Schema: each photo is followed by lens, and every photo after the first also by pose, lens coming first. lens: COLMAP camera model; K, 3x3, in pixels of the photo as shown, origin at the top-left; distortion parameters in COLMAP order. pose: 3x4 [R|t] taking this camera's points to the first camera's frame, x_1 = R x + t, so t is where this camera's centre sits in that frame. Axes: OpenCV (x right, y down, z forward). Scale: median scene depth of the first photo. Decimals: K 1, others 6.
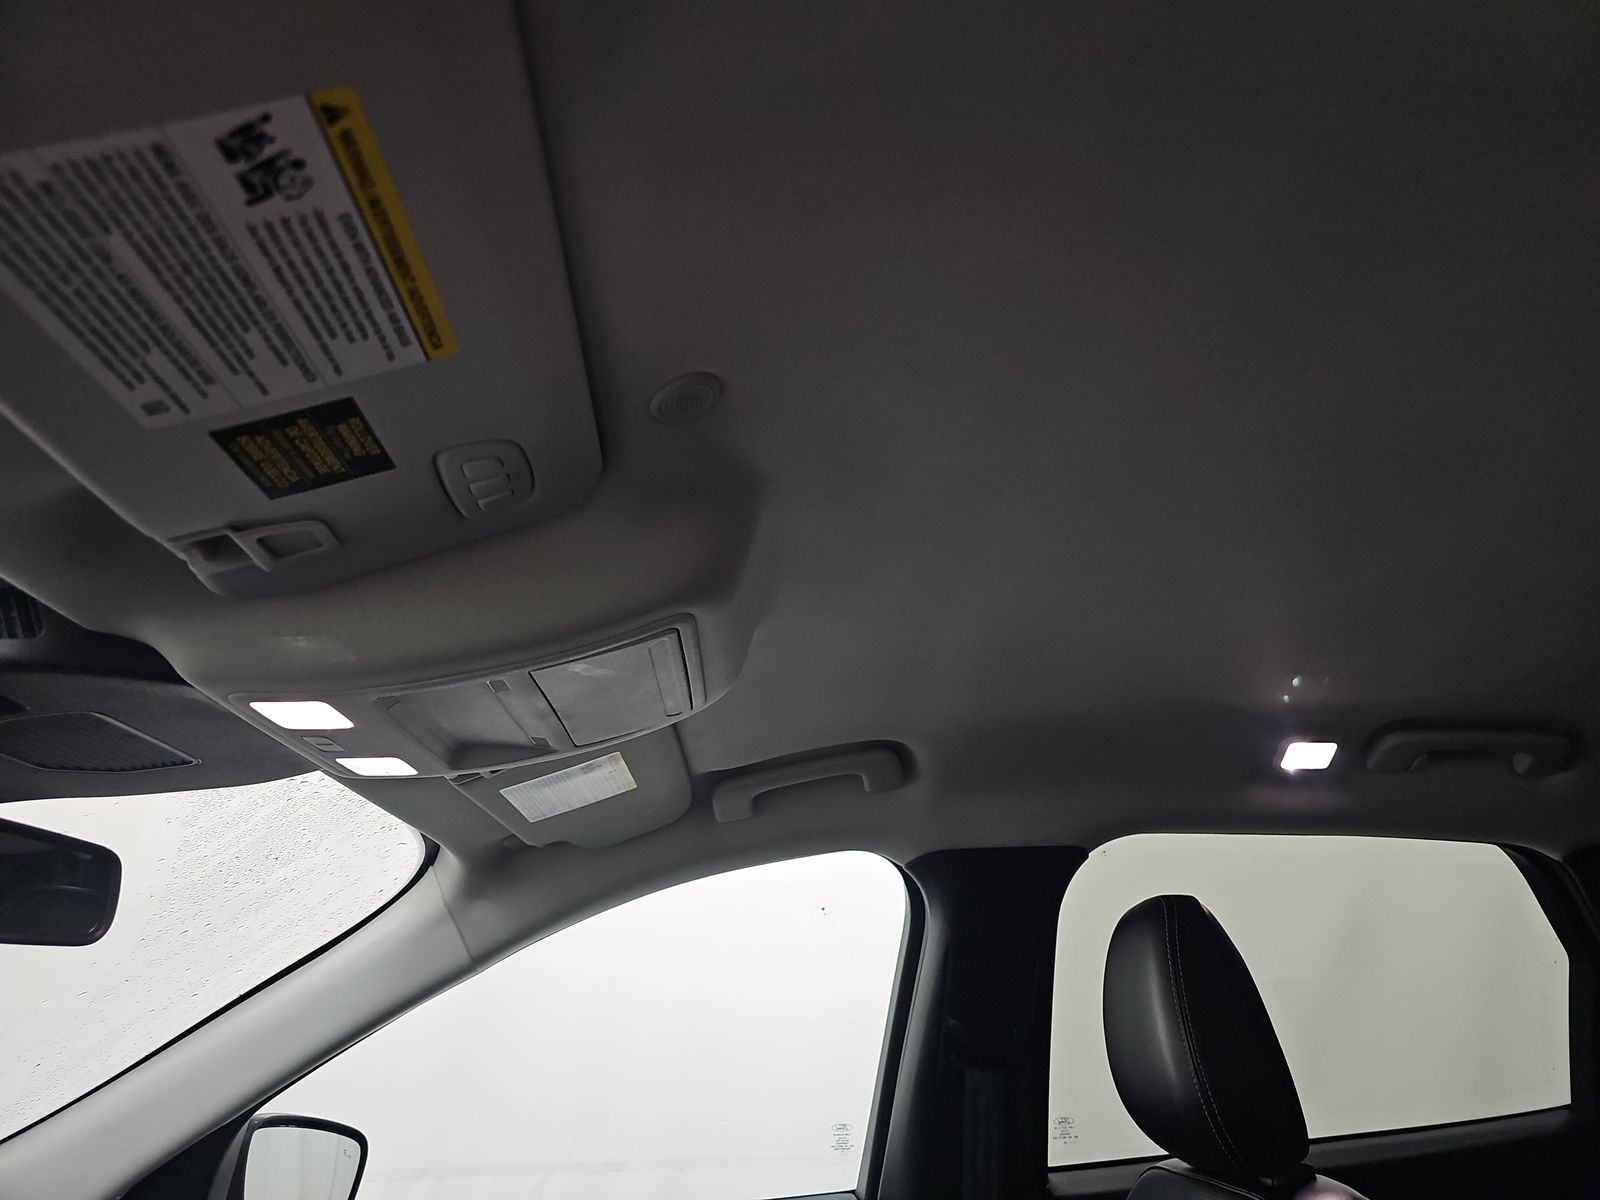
lens RADIAL K [[1076.9, 0, 800.0], [0, 1076.9, 600.0], [0, 0, 1]] dist [0.043078, -0.050781]
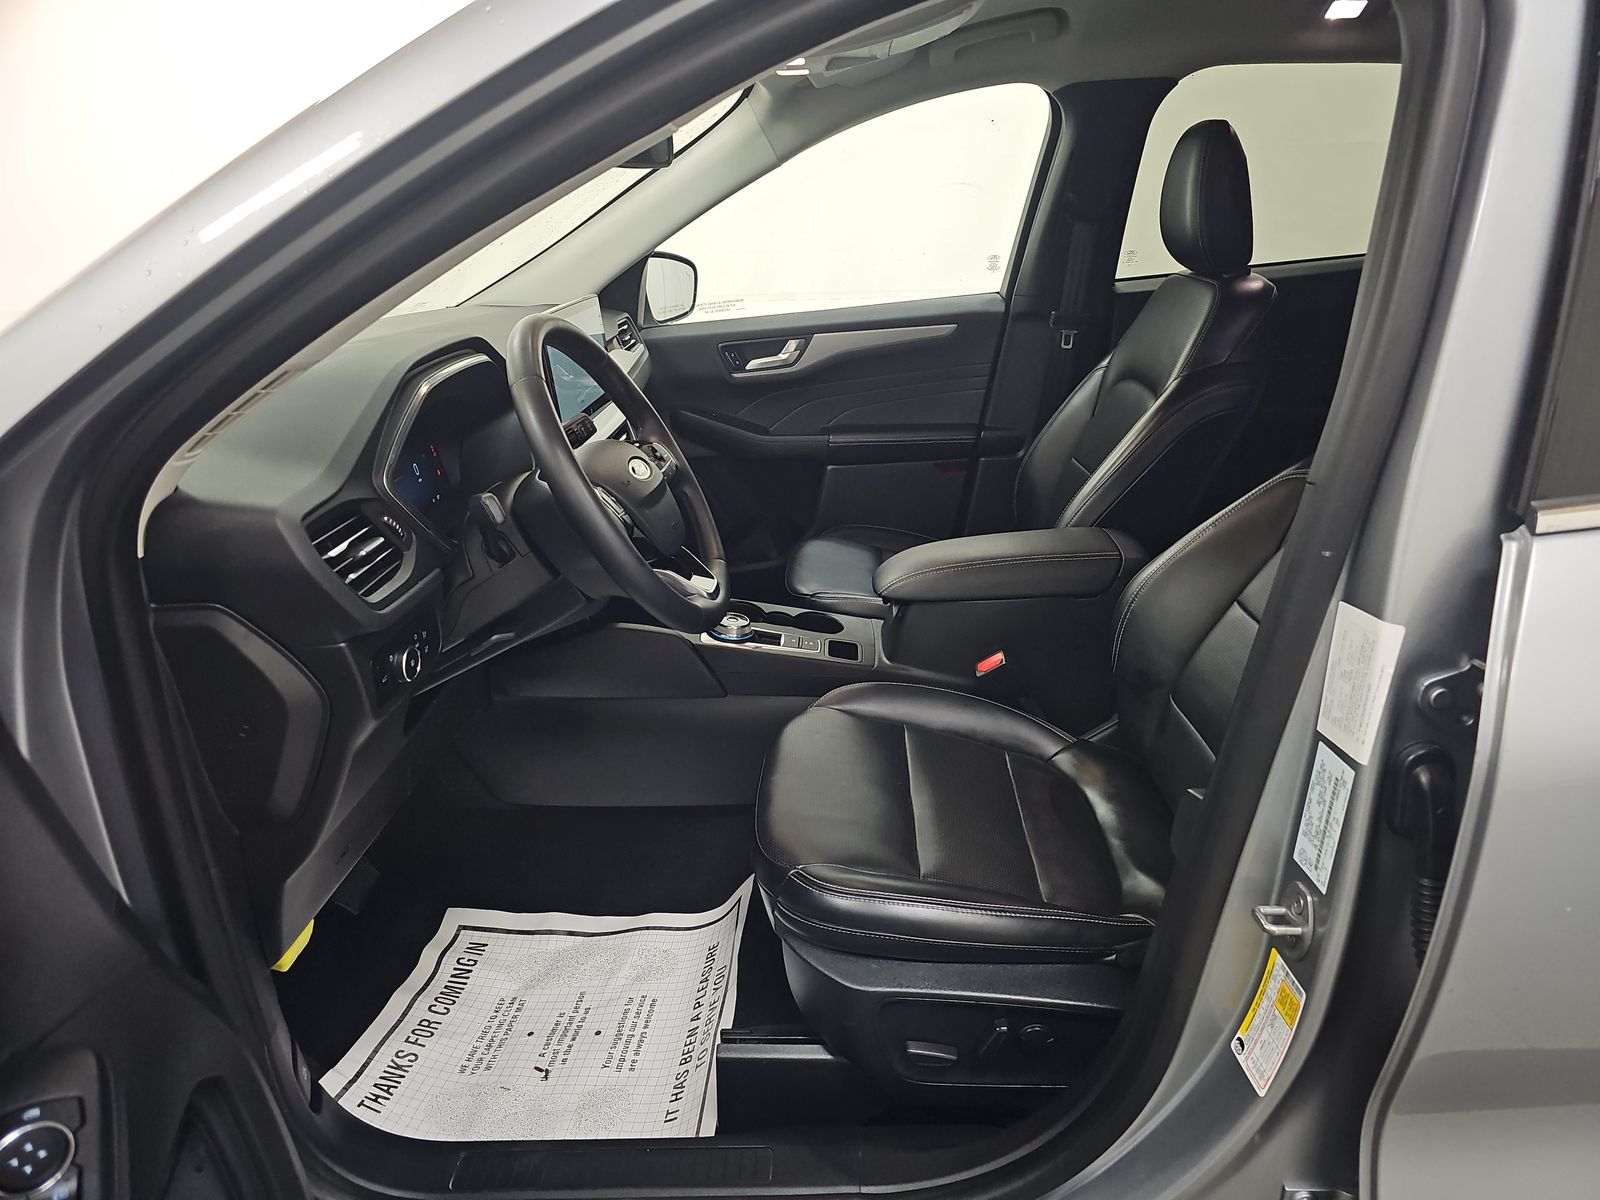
lens RADIAL K [[1076.9, 0, 800.0], [0, 1076.9, 600.0], [0, 0, 1]] dist [0.043078, -0.050781]
pose [[0.996306, 0.026044, -0.081835, -0.115739], [0.035673, 0.741307, 0.670217, -0.267890], [0.078120, -0.670661, 0.737639, -0.647304]]
